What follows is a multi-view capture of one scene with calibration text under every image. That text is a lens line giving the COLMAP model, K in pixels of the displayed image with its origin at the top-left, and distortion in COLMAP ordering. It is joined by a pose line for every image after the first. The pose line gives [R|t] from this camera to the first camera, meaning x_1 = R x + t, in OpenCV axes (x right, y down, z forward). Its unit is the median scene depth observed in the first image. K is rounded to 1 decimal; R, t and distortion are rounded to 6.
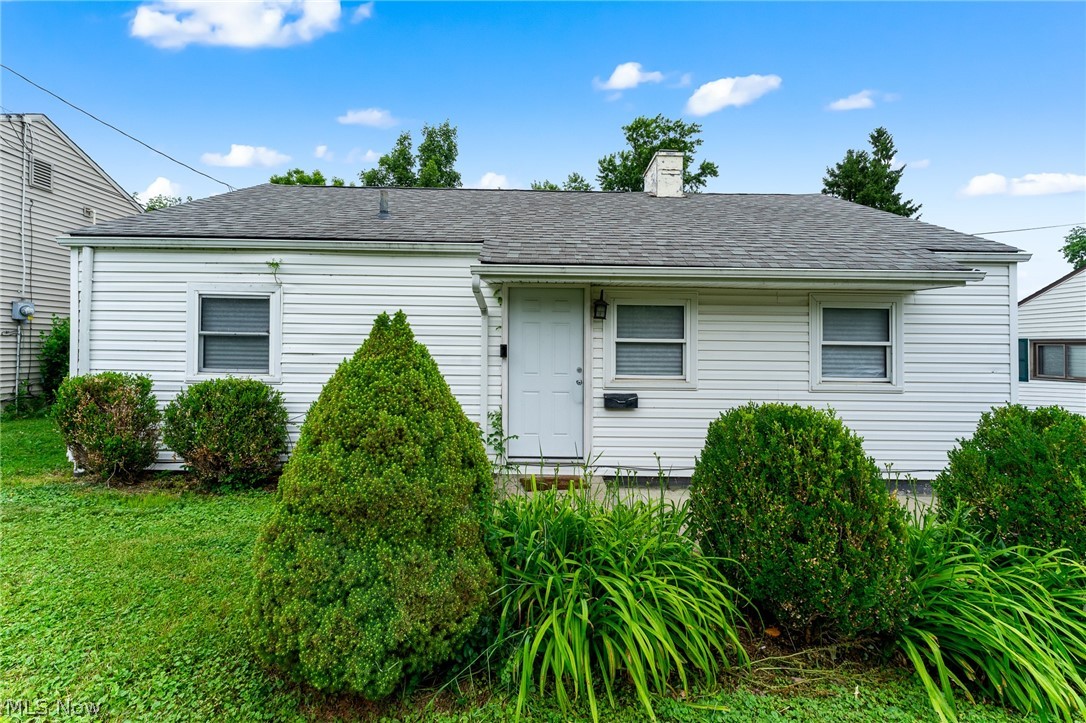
lens RADIAL K [[435.9, 0, 559.2], [0, 435.9, 349.8], [0, 0, 1]] dist [0.002452, 0.000195]
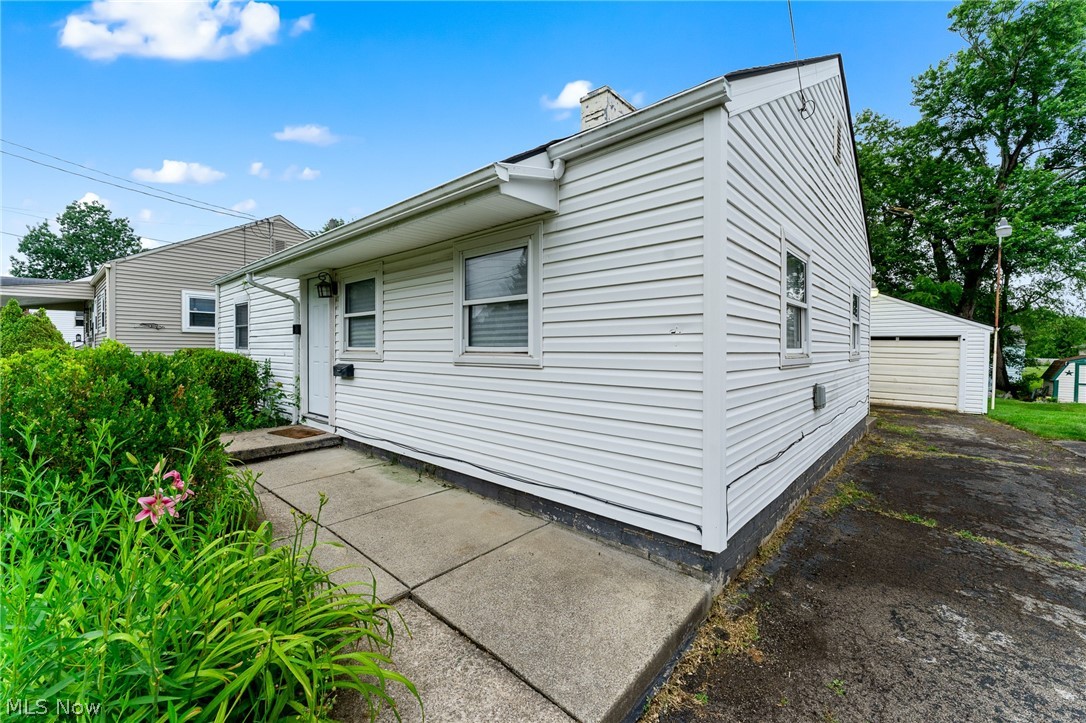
lens RADIAL K [[440.9, 0, 562.6], [0, 440.9, 358.1], [0, 0, 1]] dist [0.010503, 0.000100]
pose [[0.740801, 0.000577, -0.671725, 0.303204], [0.010318, 0.999872, 0.012238, 0.017929], [0.671646, -0.015997, 0.740700, 0.125072]]
